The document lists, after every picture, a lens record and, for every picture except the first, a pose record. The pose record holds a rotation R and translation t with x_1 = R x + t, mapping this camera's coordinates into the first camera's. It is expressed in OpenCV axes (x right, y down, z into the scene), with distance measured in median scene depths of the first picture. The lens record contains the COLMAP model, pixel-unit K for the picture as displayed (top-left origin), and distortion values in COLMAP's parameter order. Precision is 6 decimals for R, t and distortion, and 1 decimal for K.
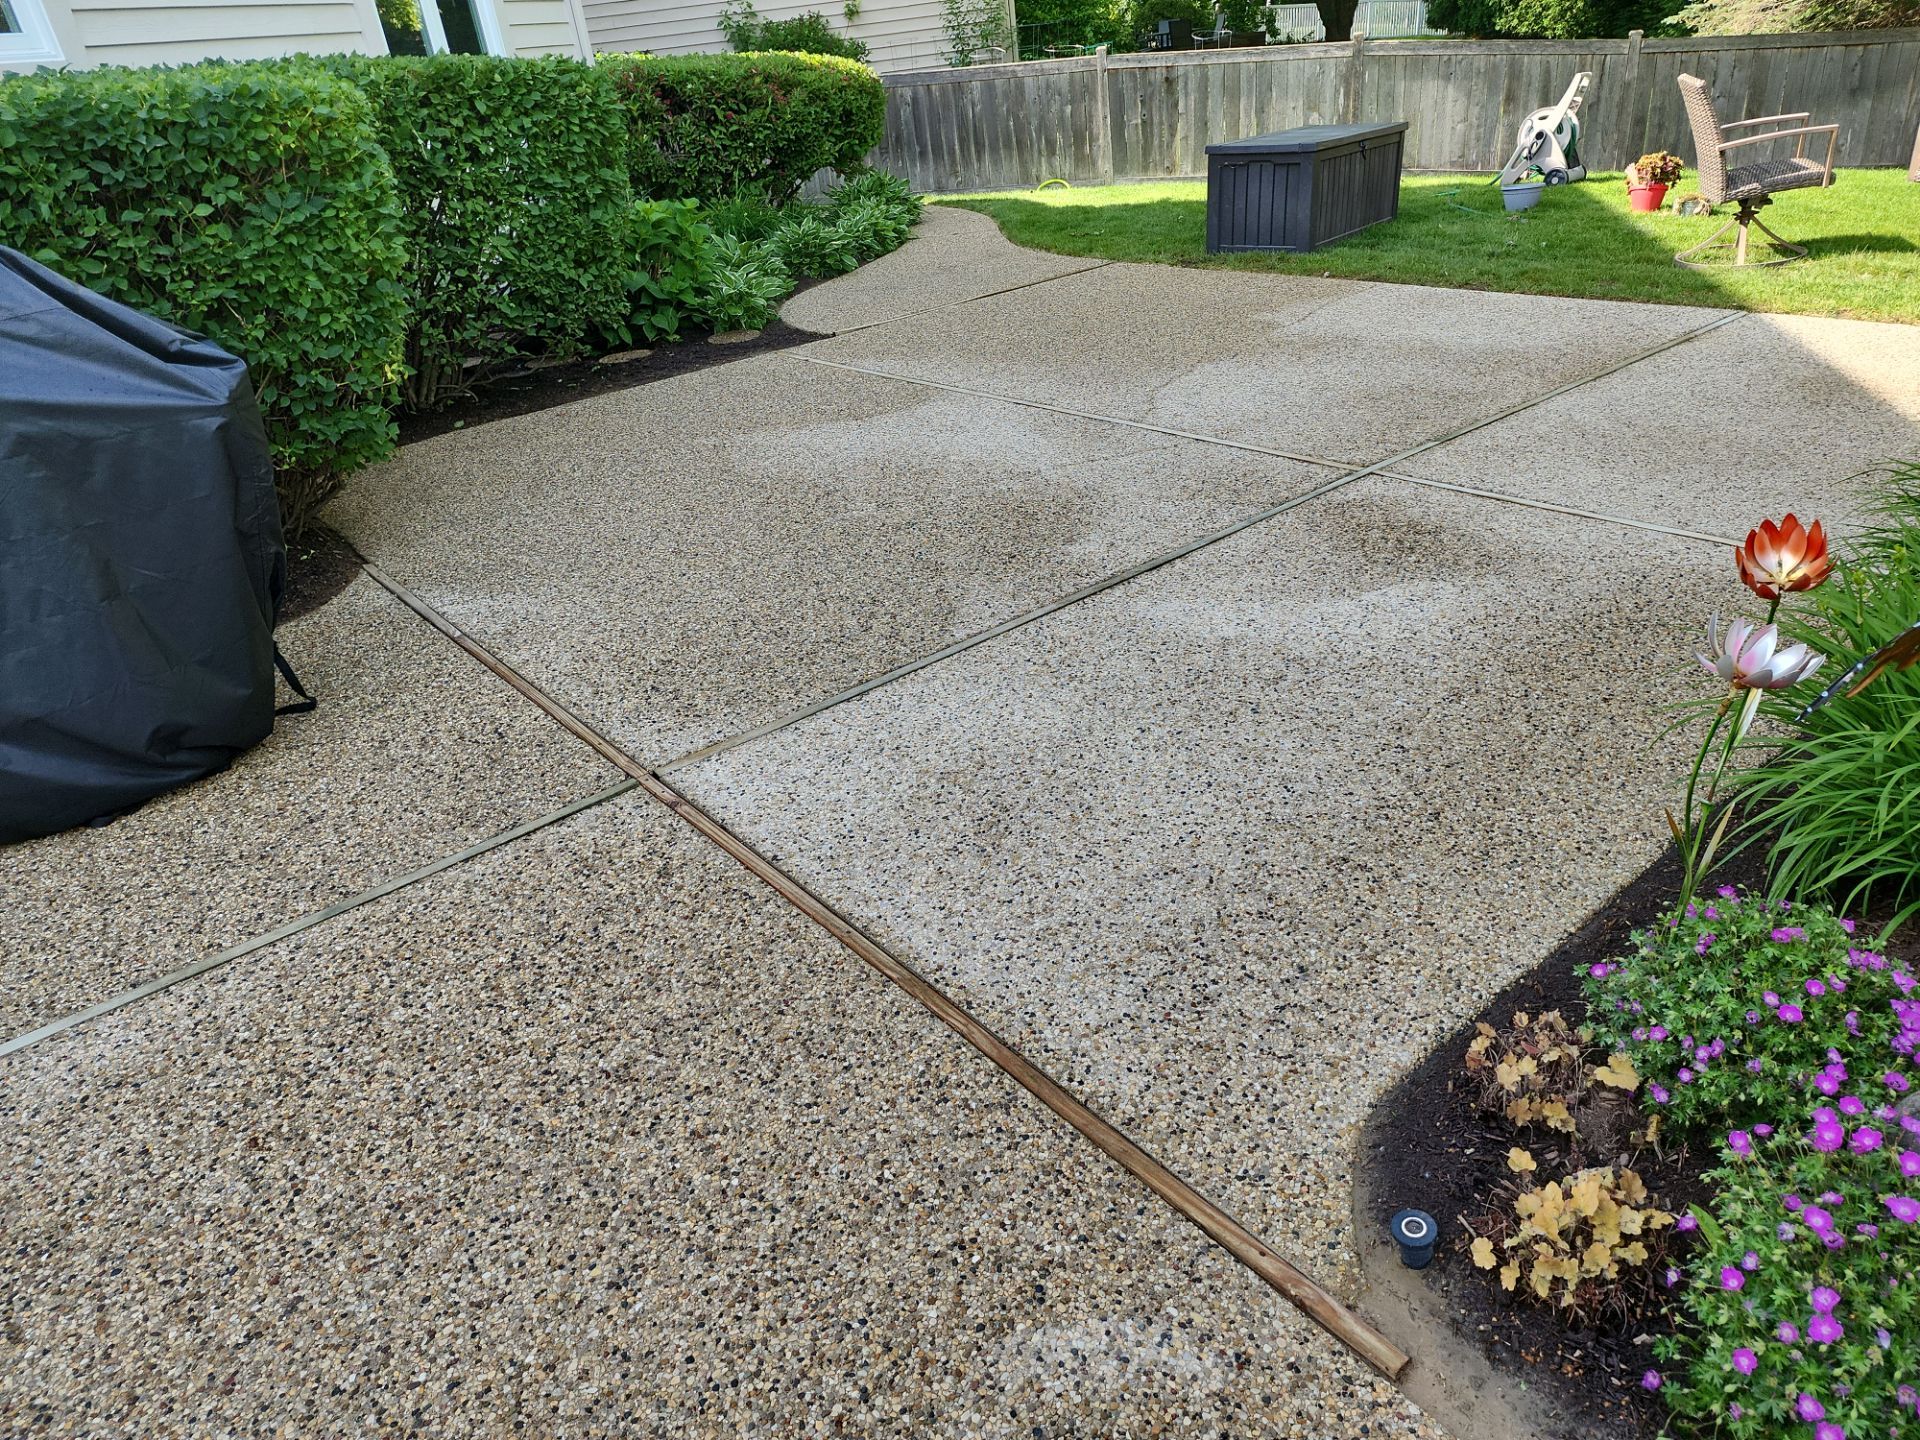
lens RADIAL K [[1291.6, 0, 964.3], [0, 1291.6, 749.3], [0, 0, 1]] dist [0.054871, -0.039994]
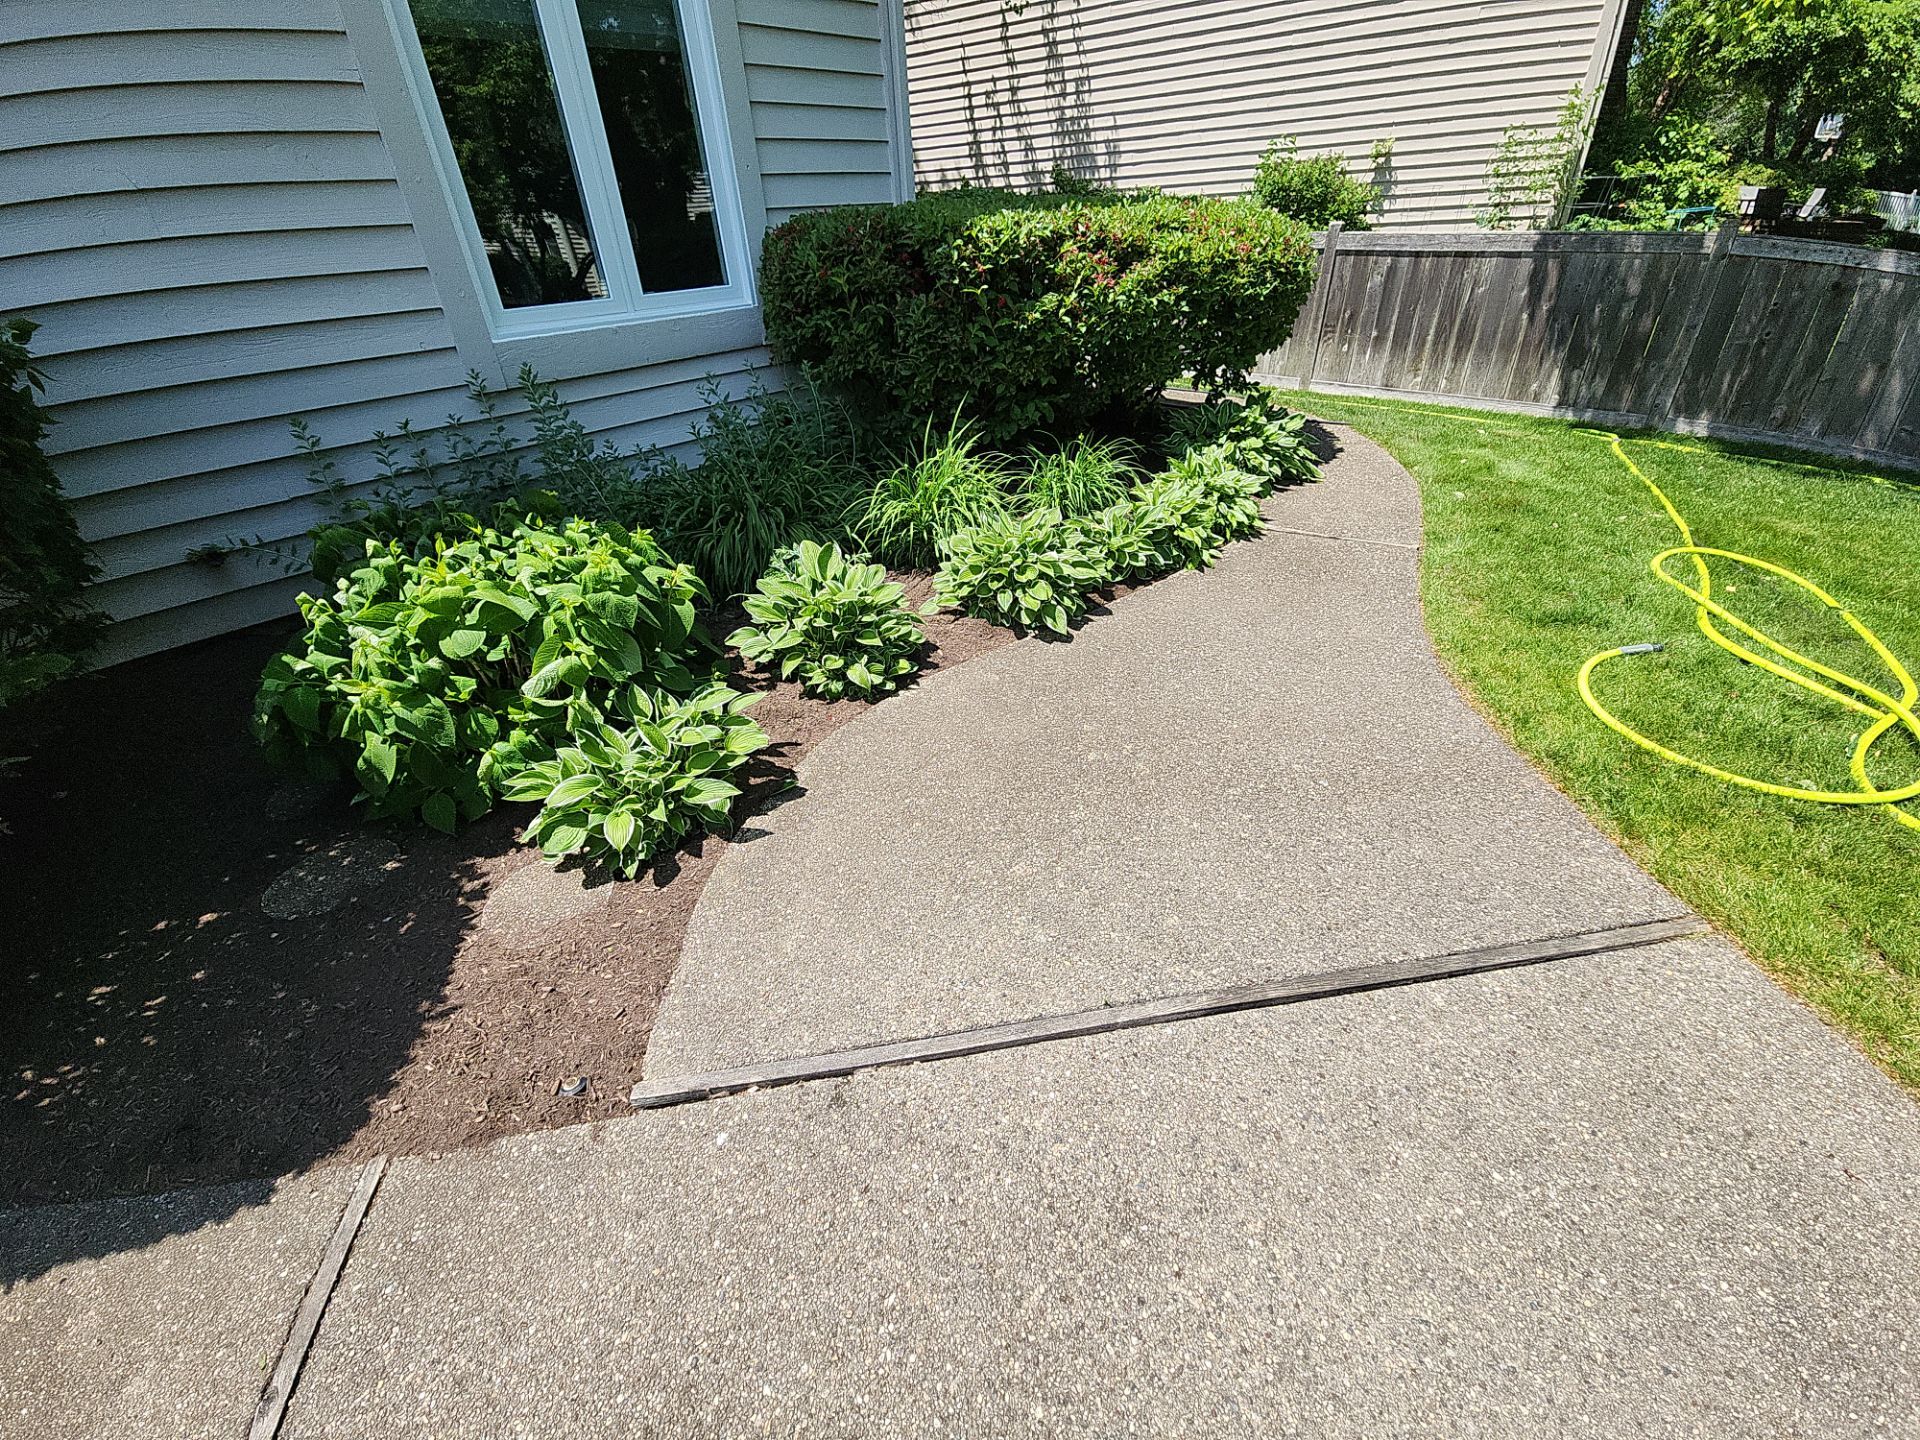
lens RADIAL K [[781.5, 0, 950.7], [0, 781.5, 717.3], [0, 0, 1]] dist [0.017964, -0.012869]
pose [[0.856152, 0.325190, -0.401567, 0.014960], [-0.280893, 0.945179, 0.166538, -0.346495], [0.433709, -0.029784, 0.900561, 0.634622]]
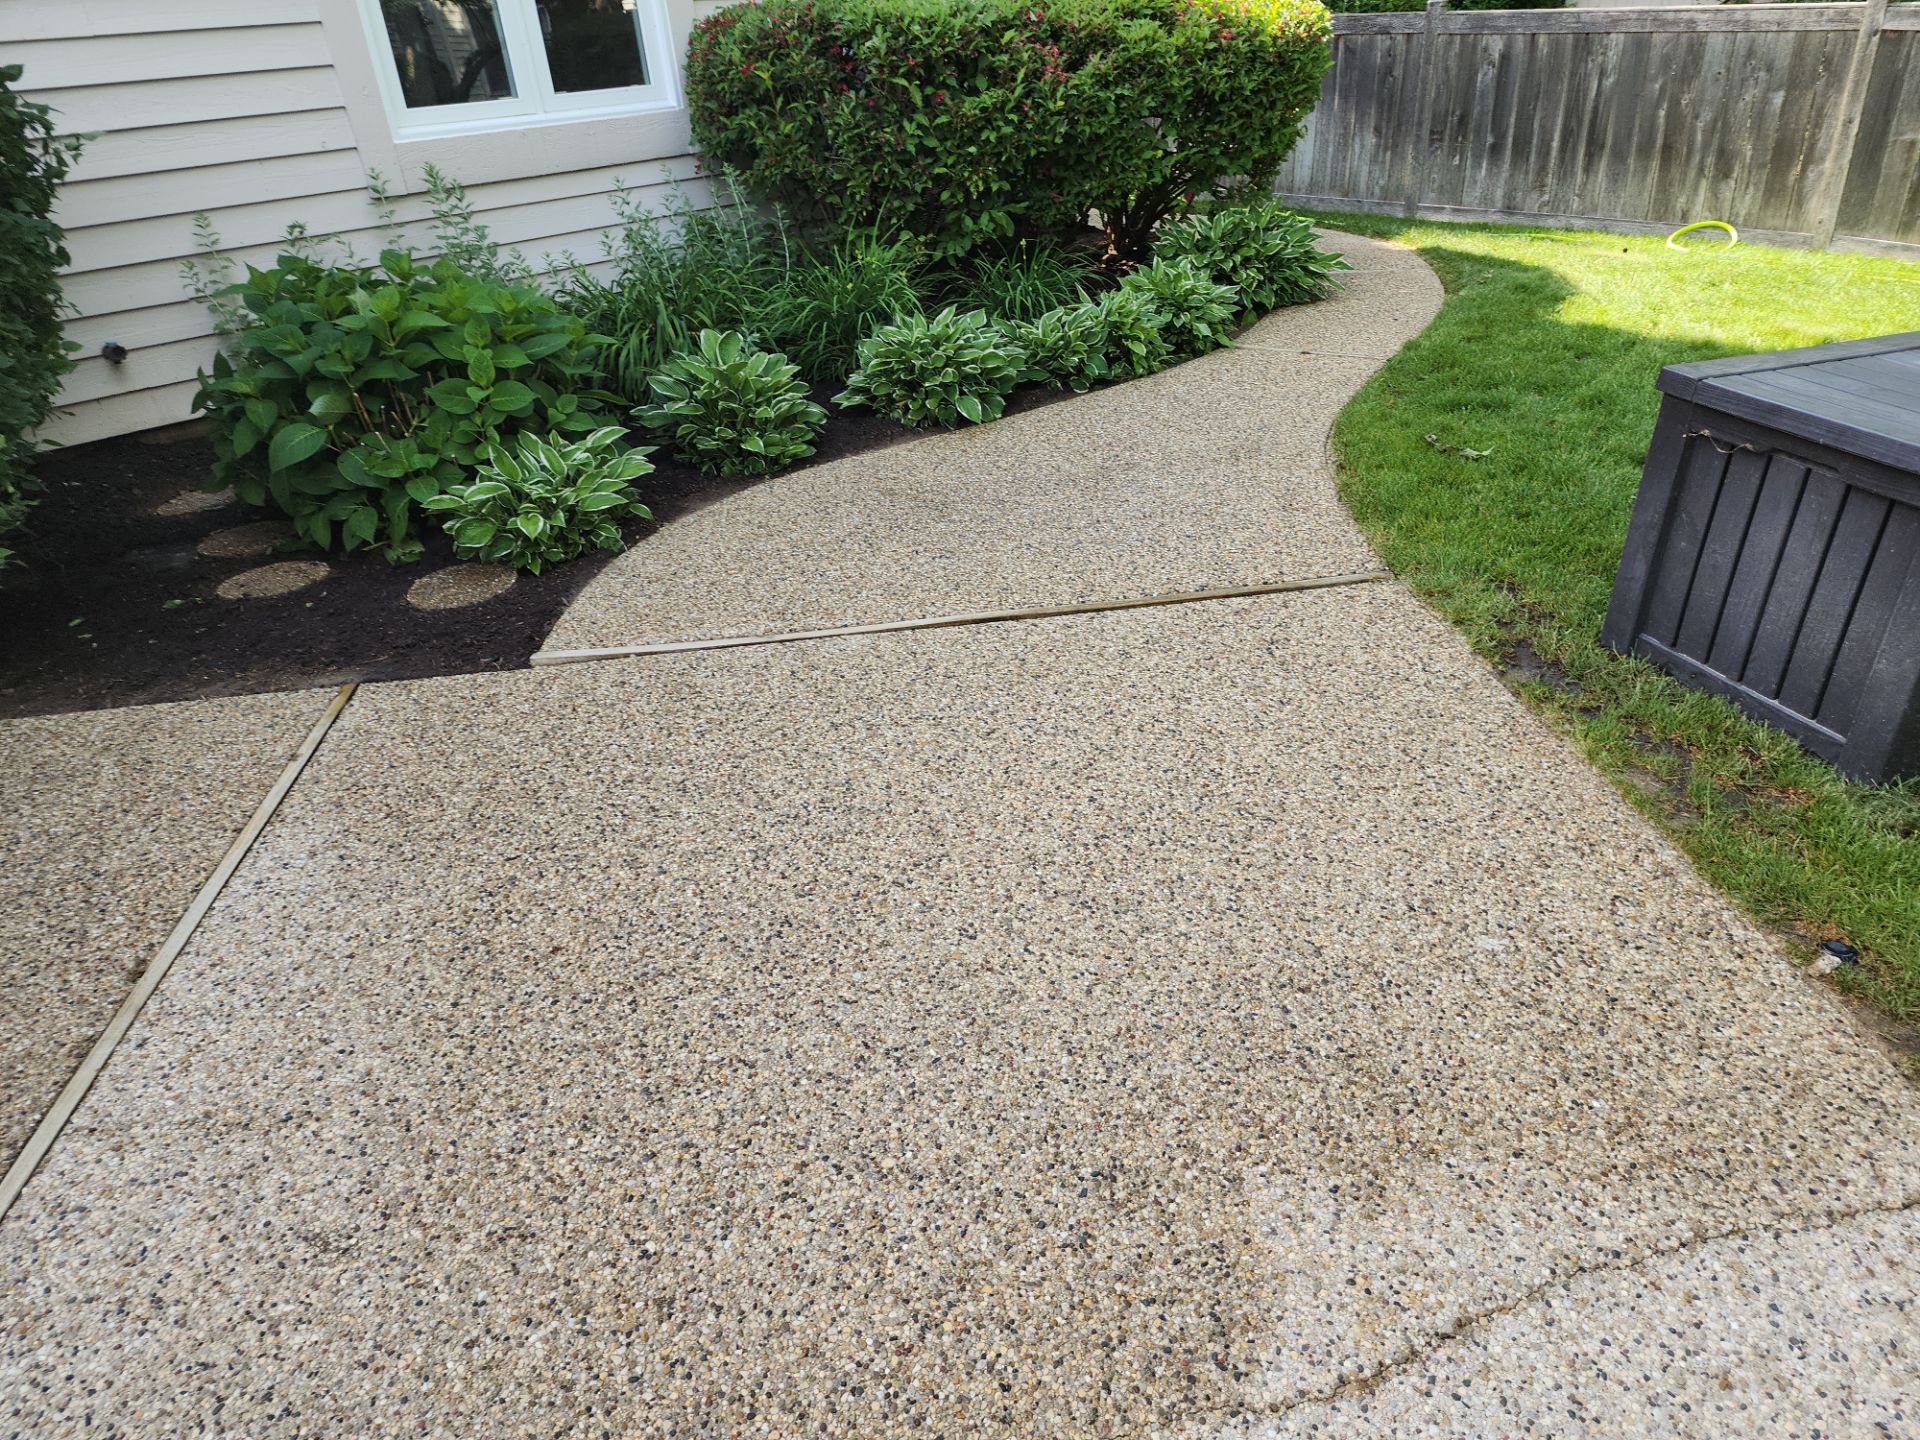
lens RADIAL K [[1291.6, 0, 964.3], [0, 1291.6, 749.3], [0, 0, 1]] dist [0.054871, -0.039994]
pose [[0.831655, 0.319465, -0.454195, 0.177724], [-0.286170, 0.947528, 0.142466, -0.293671], [0.475875, 0.011494, 0.879438, 0.496341]]
